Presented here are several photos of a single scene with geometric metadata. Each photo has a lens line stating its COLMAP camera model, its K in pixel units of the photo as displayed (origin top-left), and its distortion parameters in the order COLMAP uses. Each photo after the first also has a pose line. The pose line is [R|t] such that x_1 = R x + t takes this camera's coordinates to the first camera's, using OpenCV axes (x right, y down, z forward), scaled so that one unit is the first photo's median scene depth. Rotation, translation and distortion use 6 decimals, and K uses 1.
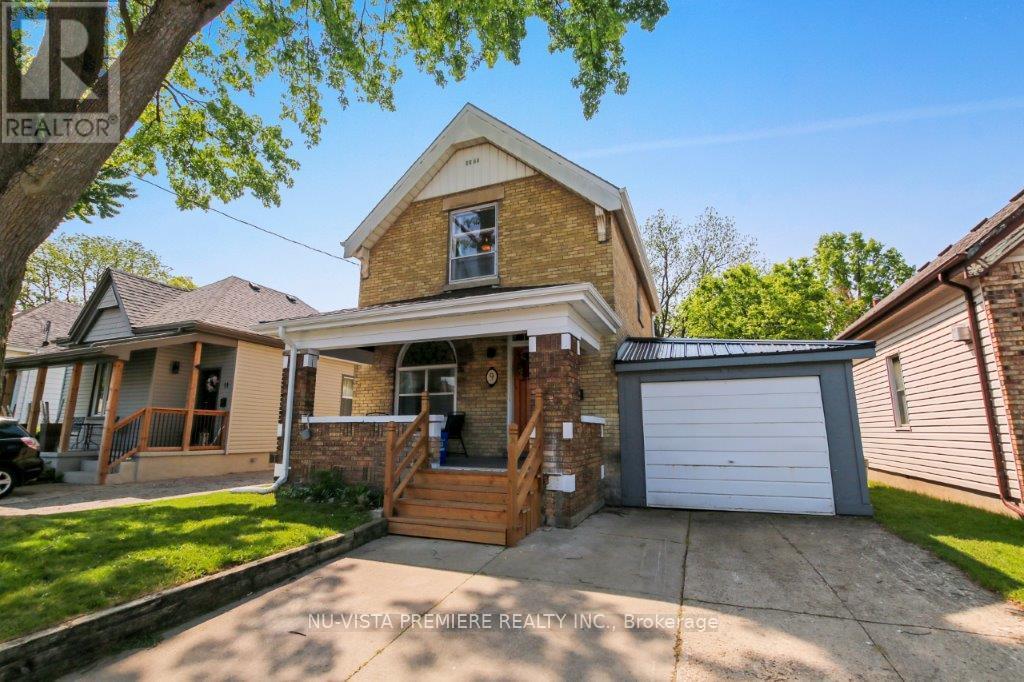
lens RADIAL K [[461.7, 0, 512.3], [0, 461.7, 341.9], [0, 0, 1]] dist [-0.023280, 0.004177]
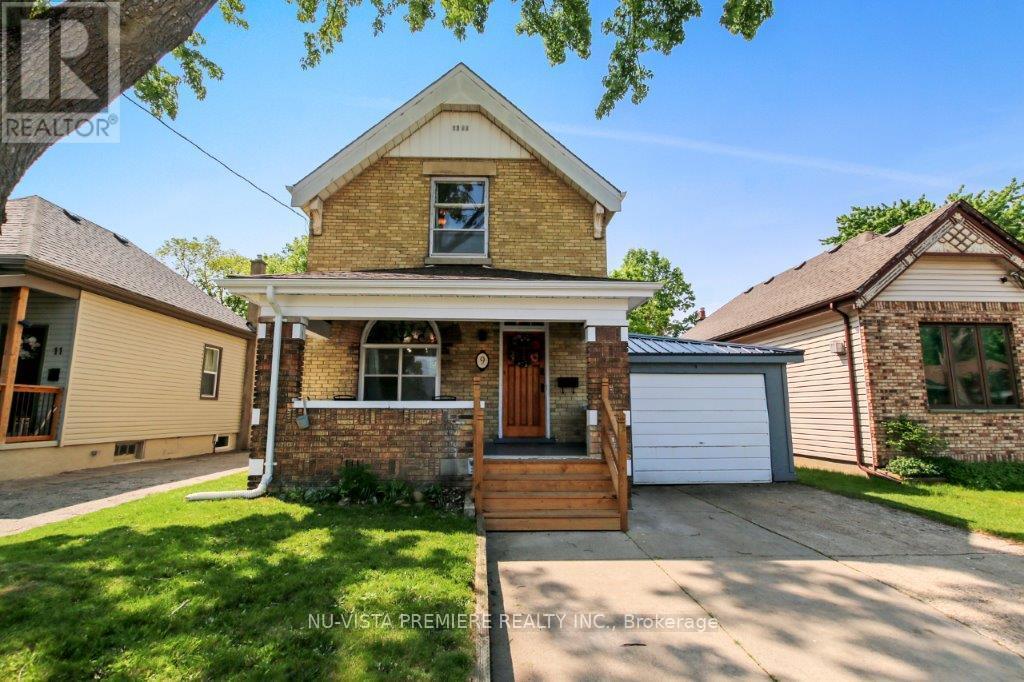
lens RADIAL K [[461.7, 0, 509.6], [0, 461.7, 341.6], [0, 0, 1]] dist [-0.023280, 0.004177]
pose [[0.912629, 0.063896, 0.403765, -0.430780], [-0.080640, 0.996440, 0.024582, 0.008914], [-0.400757, -0.054994, 0.914533, 0.110310]]
